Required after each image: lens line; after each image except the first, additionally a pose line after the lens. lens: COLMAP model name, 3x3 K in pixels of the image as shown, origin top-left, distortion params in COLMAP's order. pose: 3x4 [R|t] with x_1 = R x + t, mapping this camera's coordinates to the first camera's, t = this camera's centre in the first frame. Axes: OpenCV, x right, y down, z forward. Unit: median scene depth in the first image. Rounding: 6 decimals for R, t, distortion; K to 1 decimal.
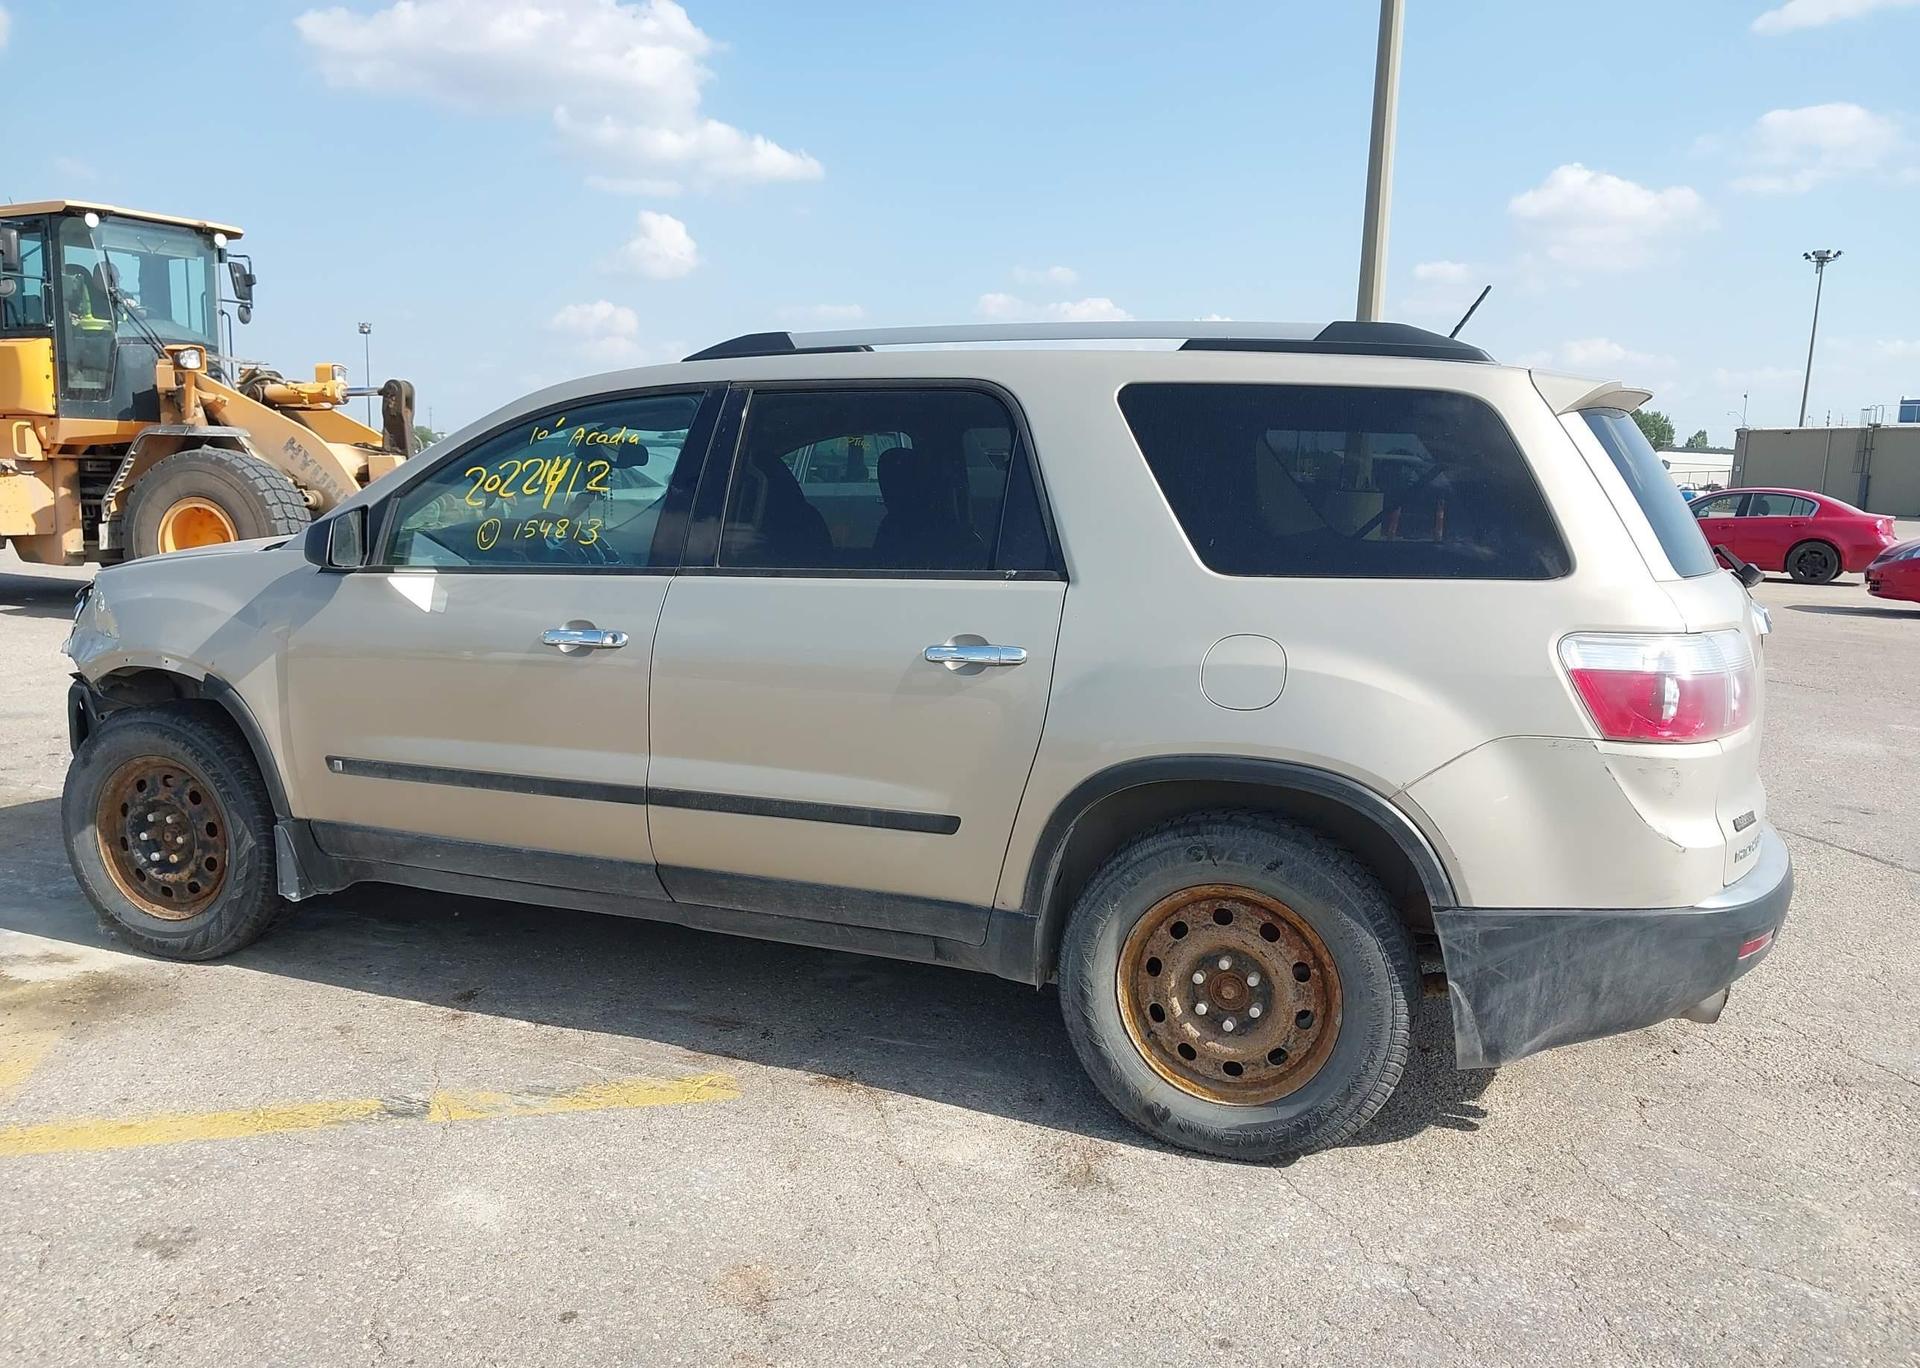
lens RADIAL K [[1547.6, 0, 952.1], [0, 1547.6, 686.6], [0, 0, 1]] dist [0.058353, -0.112734]
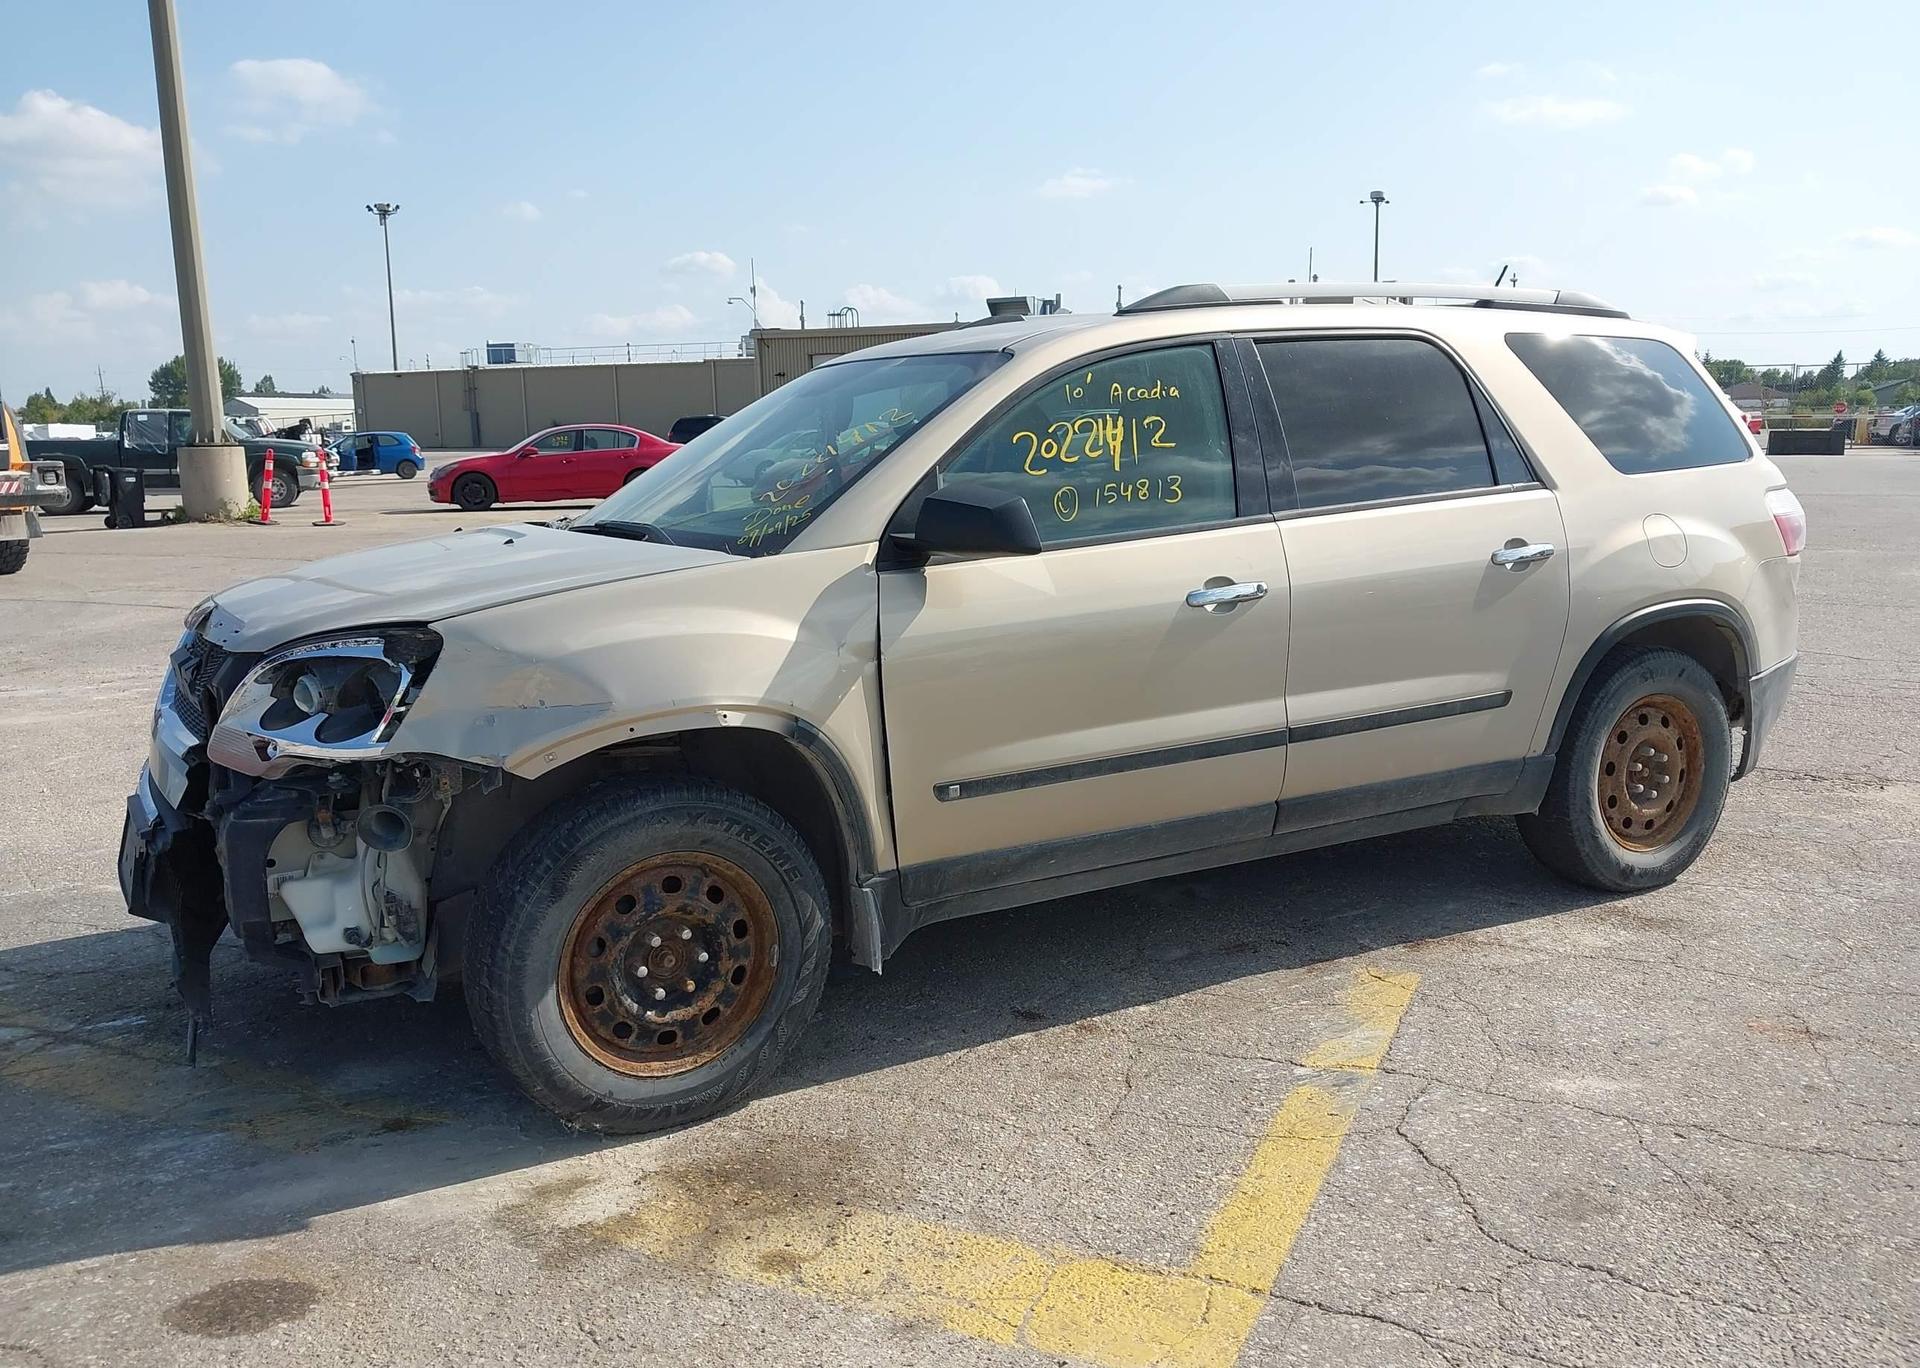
lens RADIAL K [[1547.6, 0, 952.1], [0, 1547.6, 686.6], [0, 0, 1]] dist [0.058353, -0.112734]
pose [[0.628348, -0.171558, 0.758780, -1.208060], [0.145874, 0.984062, 0.101696, -0.108453], [-0.764133, 0.046786, 0.643360, 0.539050]]
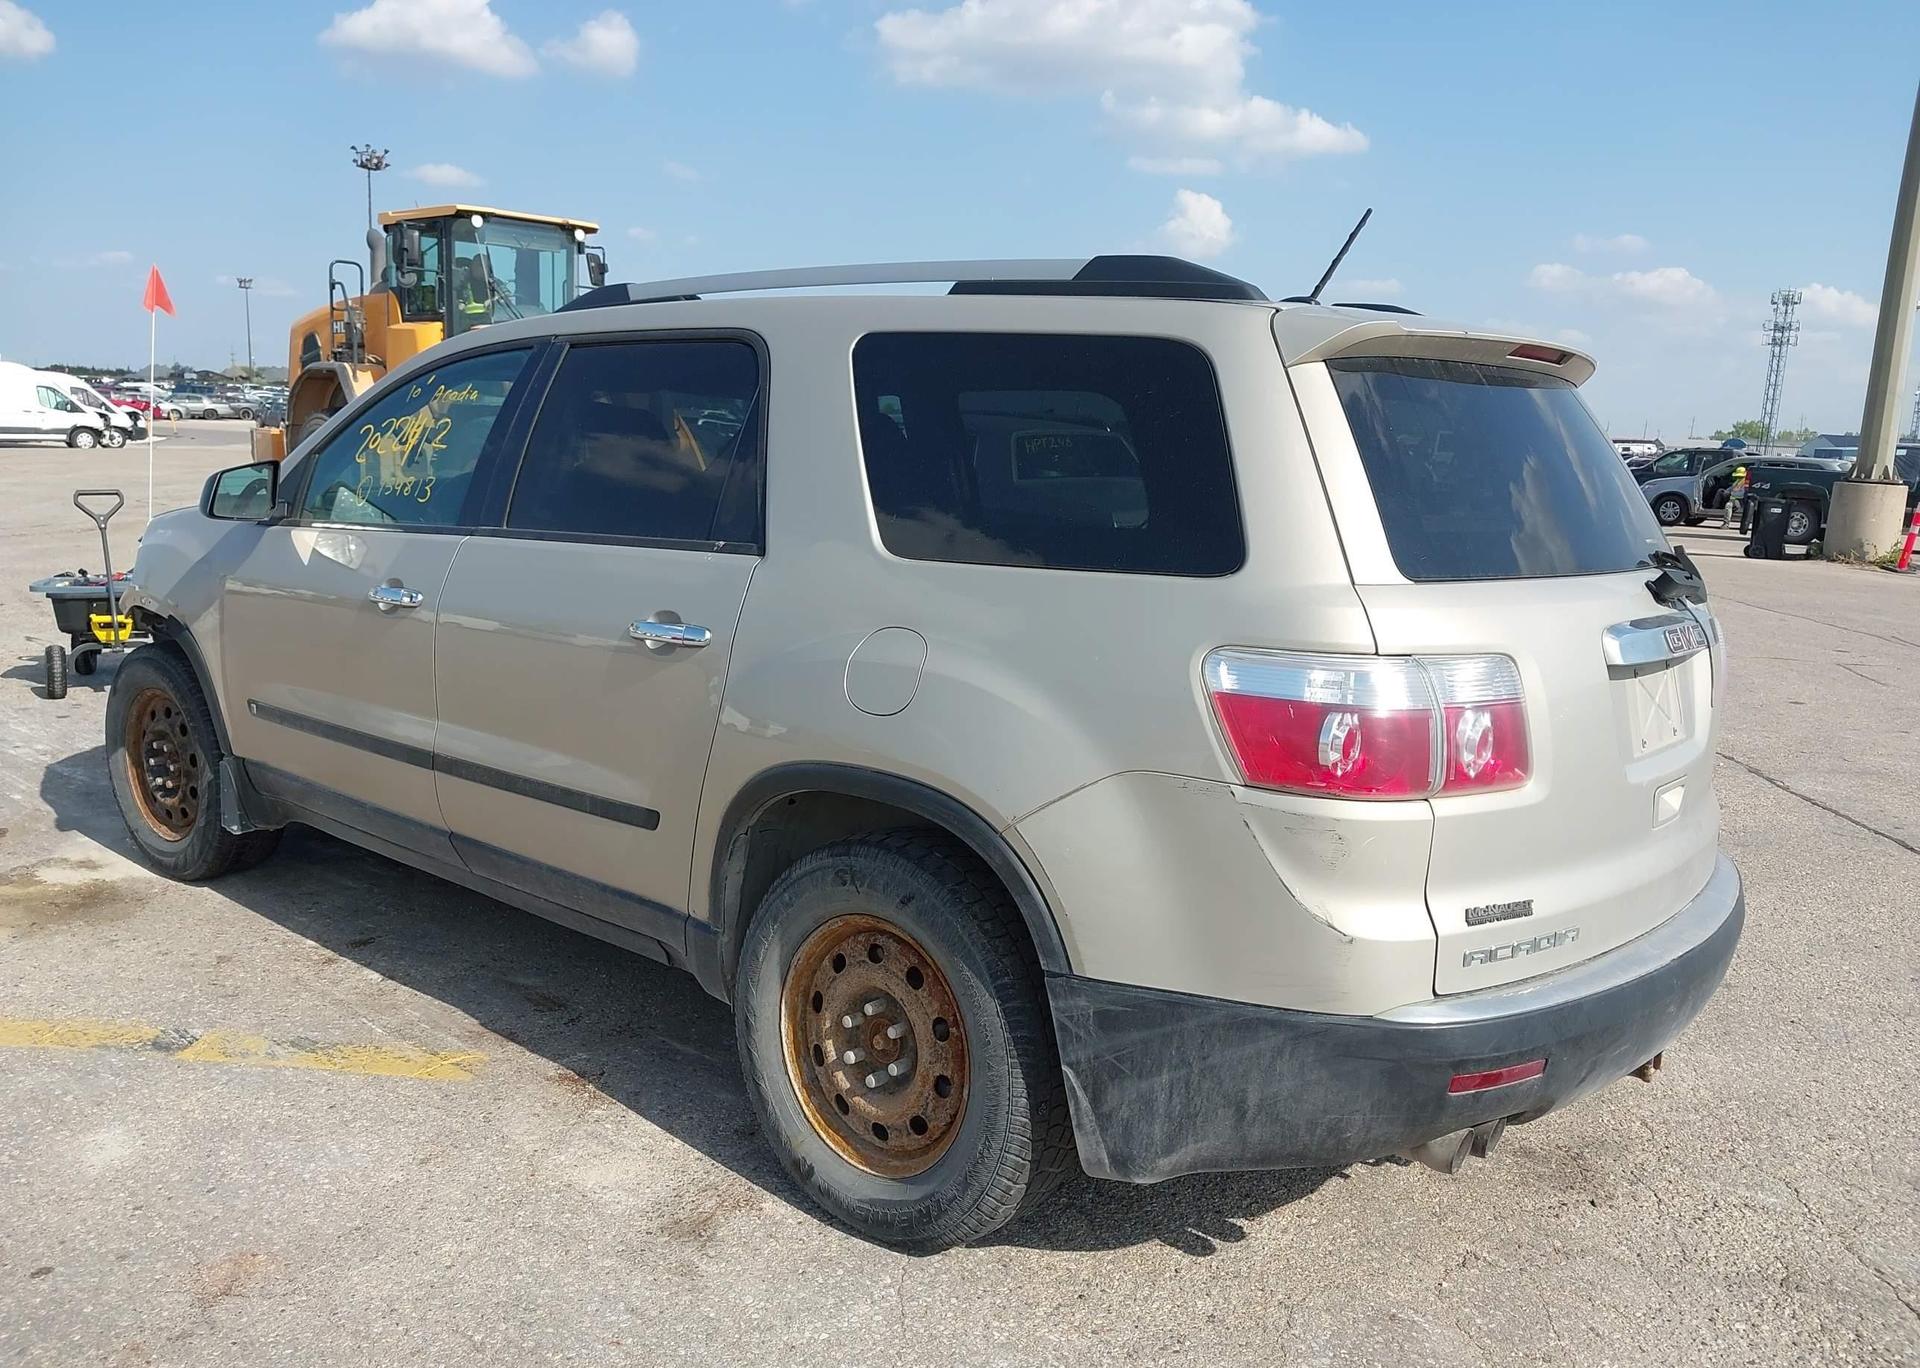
lens RADIAL K [[1547.6, 0, 952.1], [0, 1547.6, 686.6], [0, 0, 1]] dist [0.058353, -0.112734]
pose [[0.942320, 0.066075, -0.328127, 0.459216], [-0.062114, 0.997814, 0.022551, -0.019926], [0.328900, -0.000869, 0.944364, 0.194159]]
